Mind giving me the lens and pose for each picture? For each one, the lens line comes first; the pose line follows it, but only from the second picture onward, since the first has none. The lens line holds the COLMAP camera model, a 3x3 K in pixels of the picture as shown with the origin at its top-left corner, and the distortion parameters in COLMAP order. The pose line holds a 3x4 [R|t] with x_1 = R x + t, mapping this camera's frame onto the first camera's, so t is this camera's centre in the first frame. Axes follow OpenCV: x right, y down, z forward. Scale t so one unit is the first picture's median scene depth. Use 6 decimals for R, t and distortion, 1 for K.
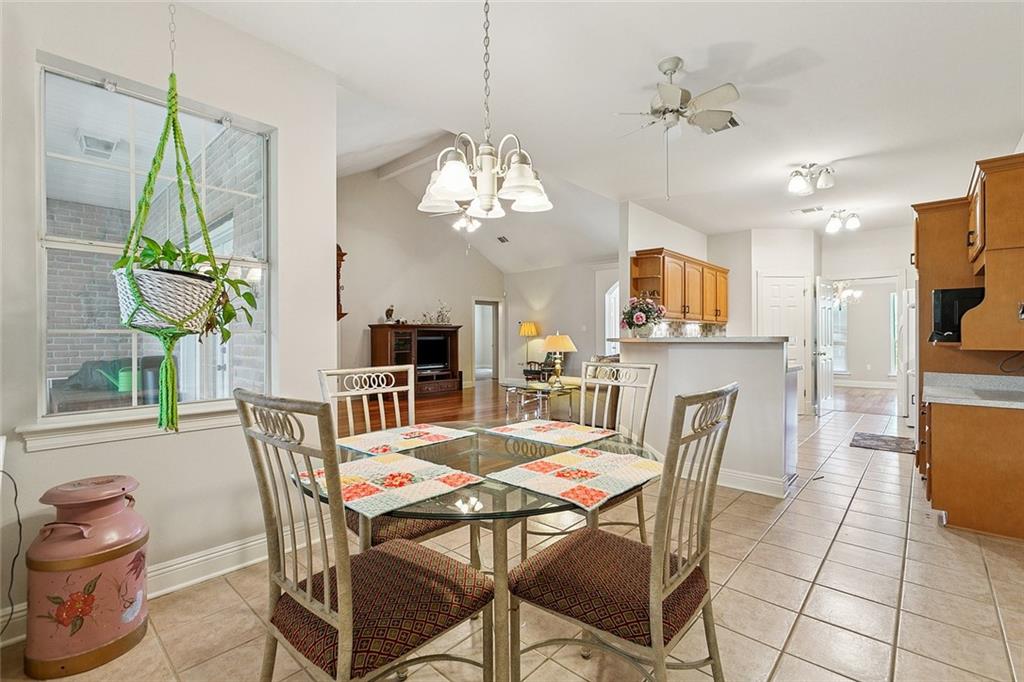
lens RADIAL K [[459.0, 0, 509.1], [0, 459.0, 337.7], [0, 0, 1]] dist [0.000862, -0.000003]
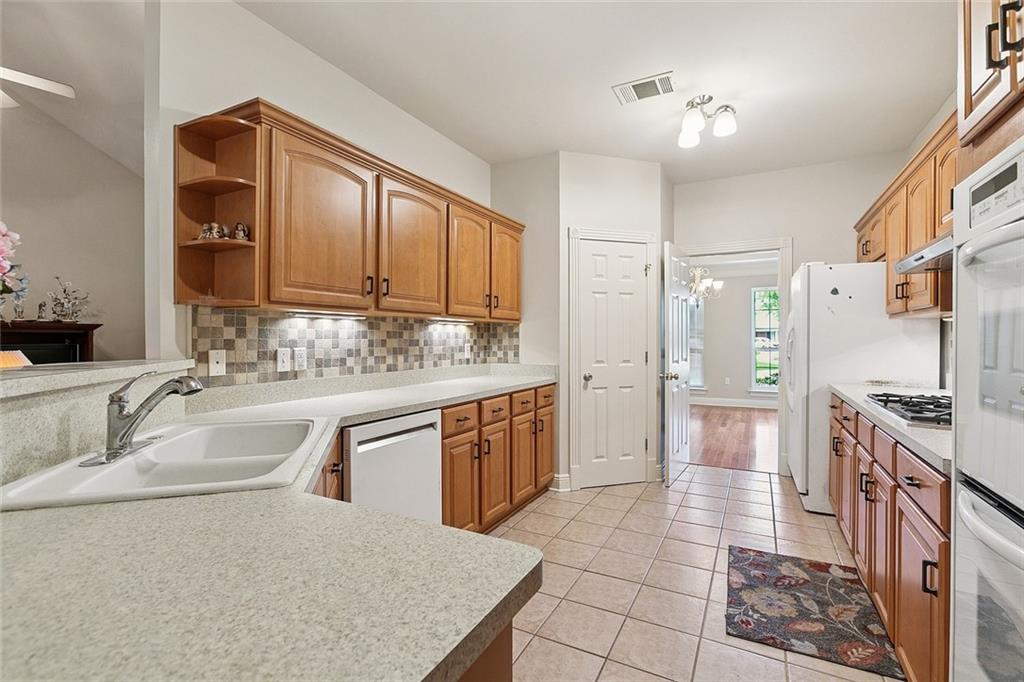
lens RADIAL K [[459.0, 0, 515.0], [0, 459.0, 340.3], [0, 0, 1]] dist [0.000862, -0.000003]
pose [[0.967847, -0.000472, 0.251541, 0.329353], [-0.000358, 0.999995, 0.003252, -0.011771], [-0.251541, -0.003237, 0.967841, 0.470259]]
